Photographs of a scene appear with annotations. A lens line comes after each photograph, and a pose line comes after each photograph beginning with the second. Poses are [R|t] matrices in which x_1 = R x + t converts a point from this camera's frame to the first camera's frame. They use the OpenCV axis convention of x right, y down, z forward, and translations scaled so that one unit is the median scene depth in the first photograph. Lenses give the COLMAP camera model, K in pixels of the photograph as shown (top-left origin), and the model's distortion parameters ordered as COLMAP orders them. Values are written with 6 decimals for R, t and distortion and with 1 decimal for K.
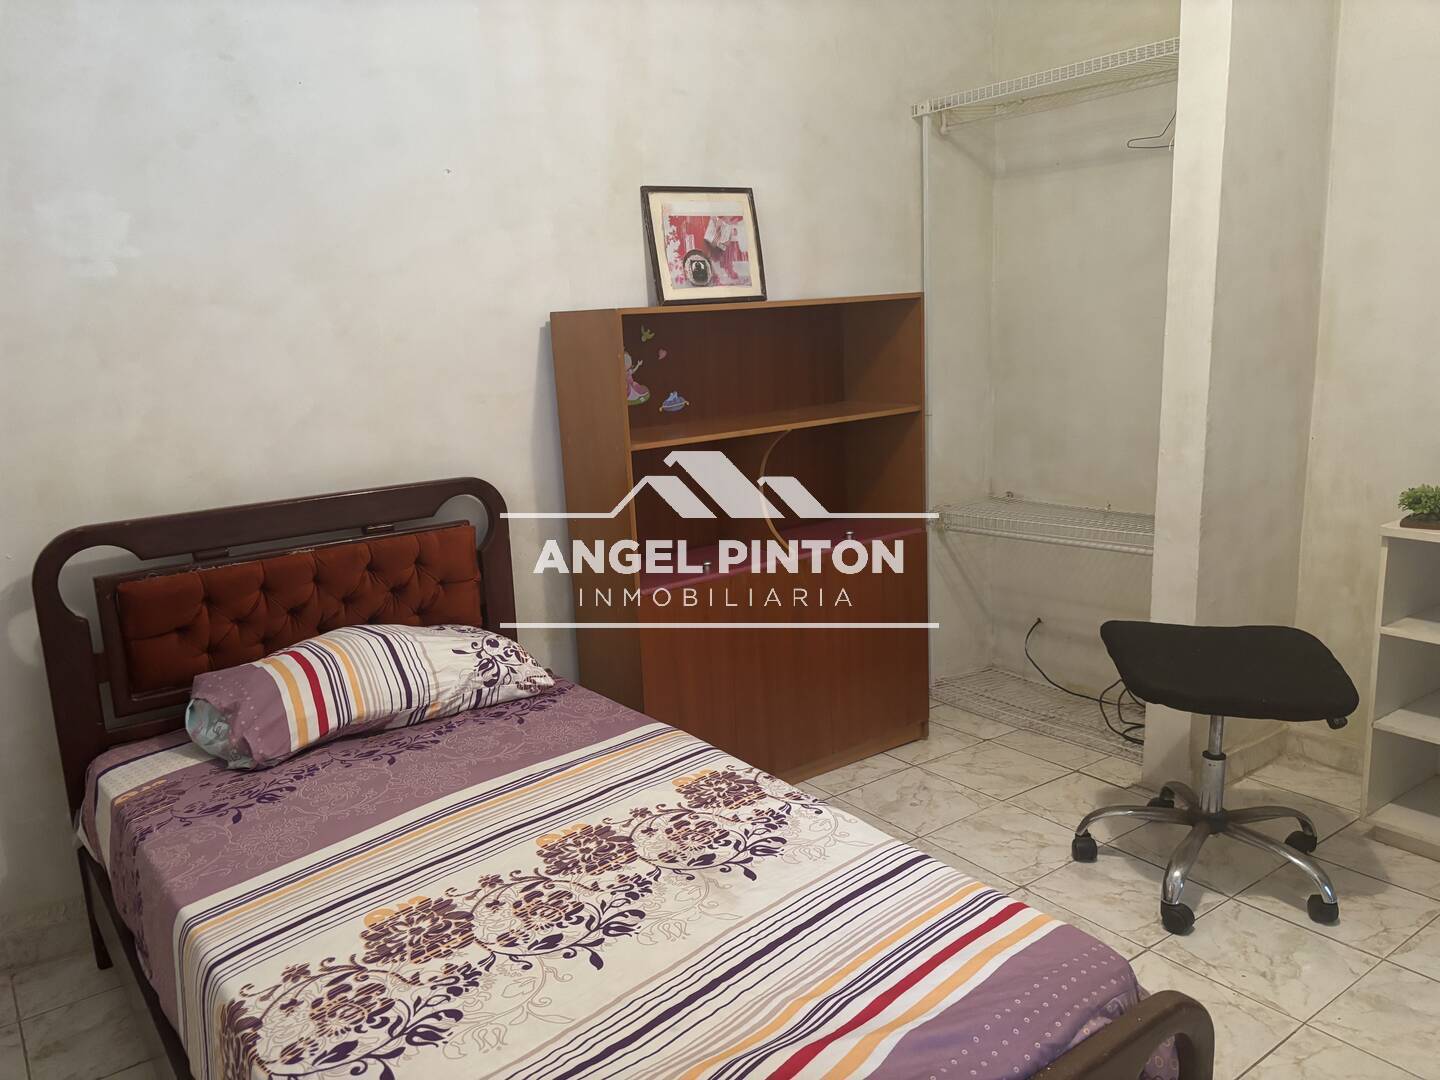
lens RADIAL K [[1097.1, 0, 715.1], [0, 1097.1, 538.2], [0, 0, 1]] dist [0.108772, -0.179314]
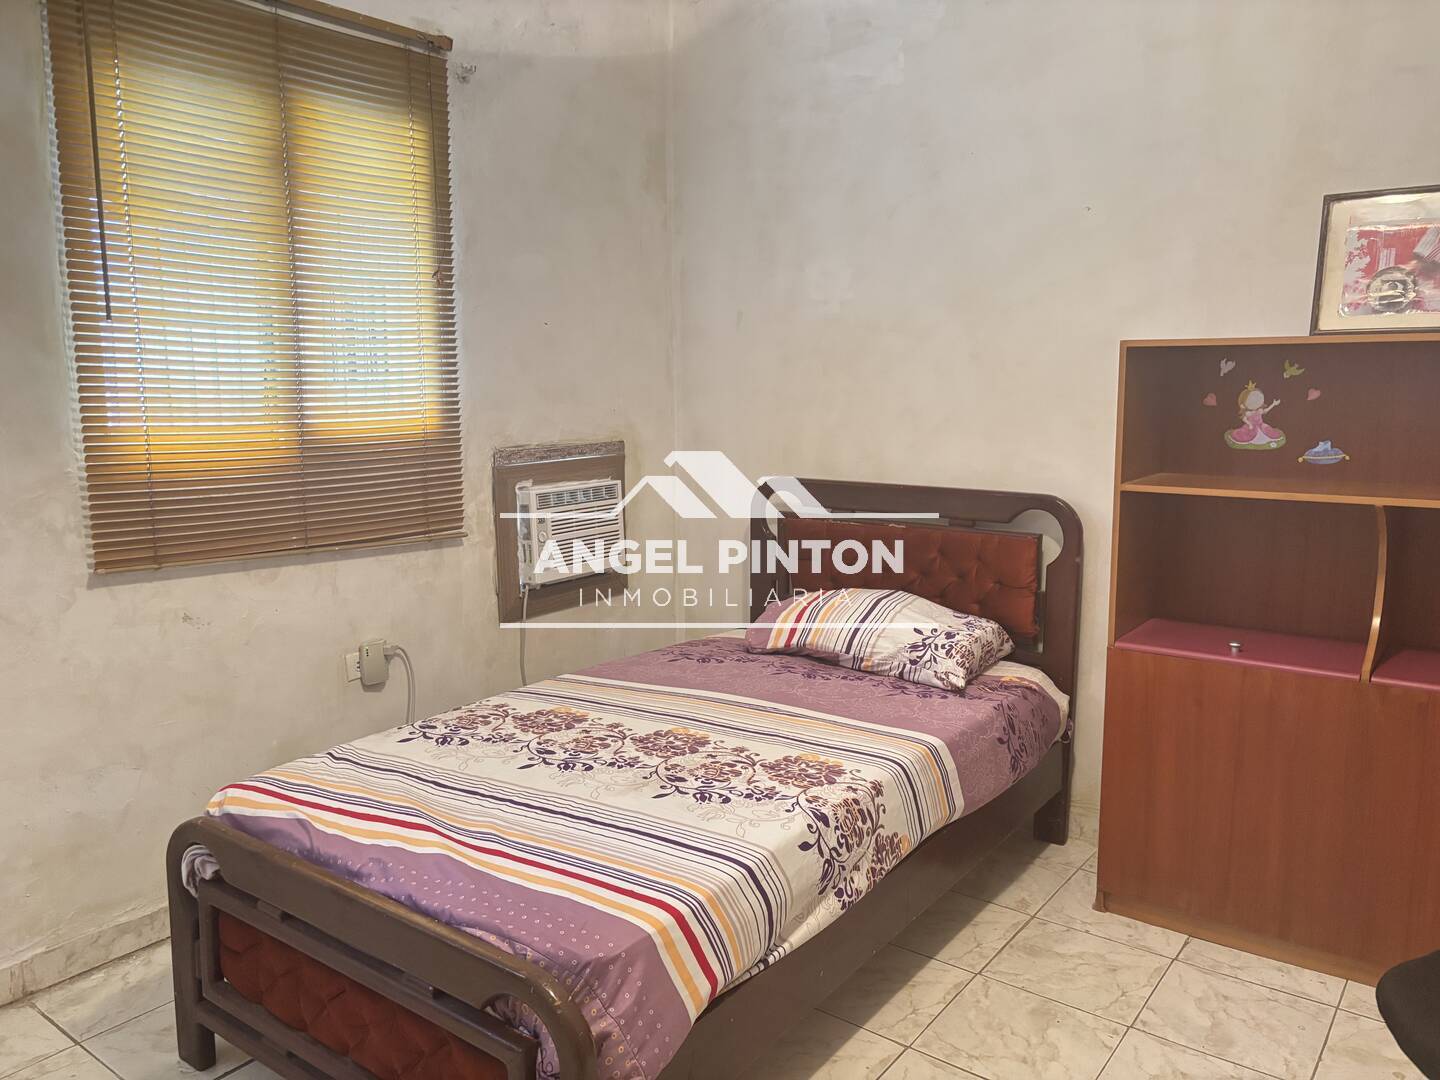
lens RADIAL K [[1097.1, 0, 715.1], [0, 1097.1, 538.2], [0, 0, 1]] dist [0.108772, -0.179314]
pose [[0.292298, 0.191637, -0.936930, 1.019594], [-0.202099, 0.969968, 0.135345, -0.139617], [0.934729, 0.149791, 0.322249, 0.538324]]
